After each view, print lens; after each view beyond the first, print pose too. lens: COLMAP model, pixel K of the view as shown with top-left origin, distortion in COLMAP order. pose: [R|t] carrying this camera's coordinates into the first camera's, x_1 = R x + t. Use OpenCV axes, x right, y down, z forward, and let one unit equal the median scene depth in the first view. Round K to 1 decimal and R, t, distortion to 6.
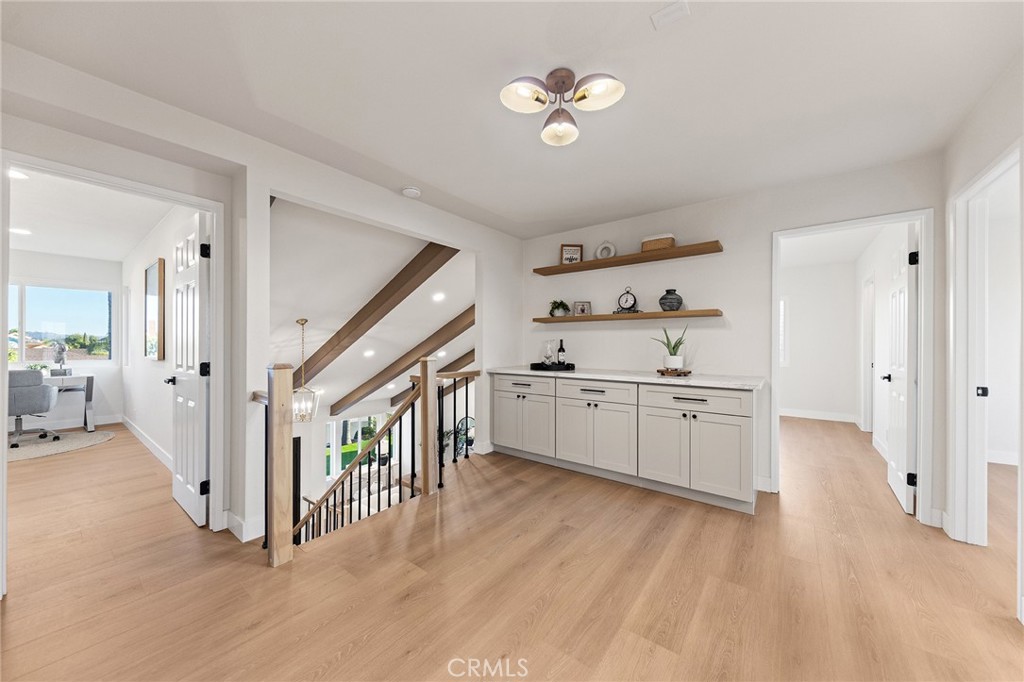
lens RADIAL K [[359.0, 0, 512.0], [0, 359.0, 343.9], [0, 0, 1]] dist [0.000456, -0.000020]
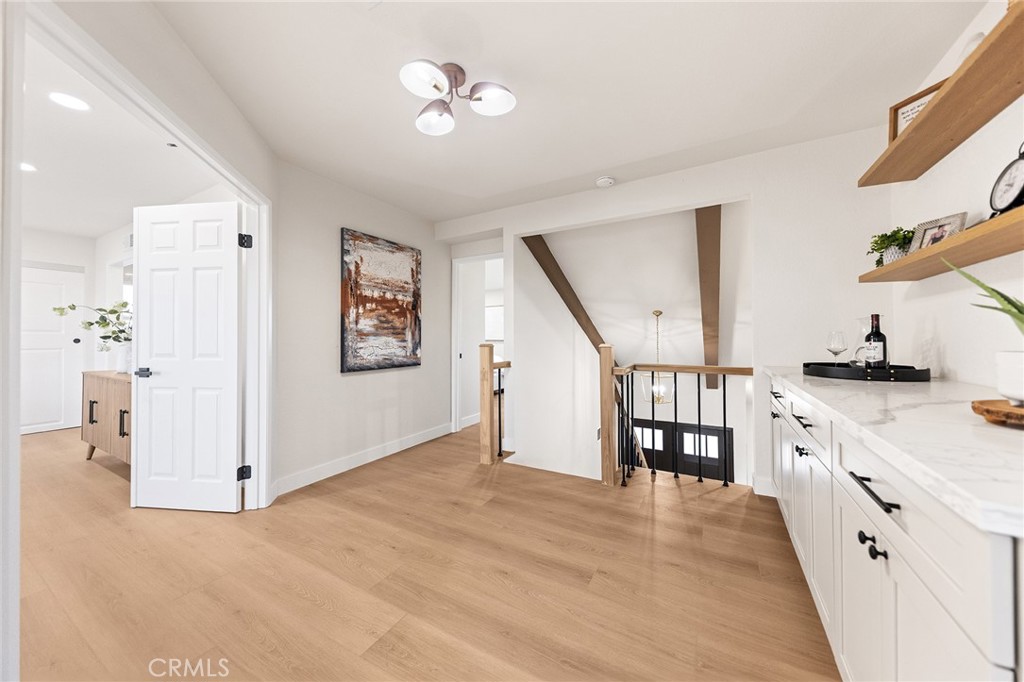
lens RADIAL K [[360.1, 0, 510.7], [0, 360.1, 330.5], [0, 0, 1]] dist [0.000361, -0.000015]
pose [[0.131521, -0.022862, -0.991050, 0.815184], [0.004104, 0.999738, -0.022517, 0.026538], [0.991305, -0.001106, 0.131580, 0.706336]]
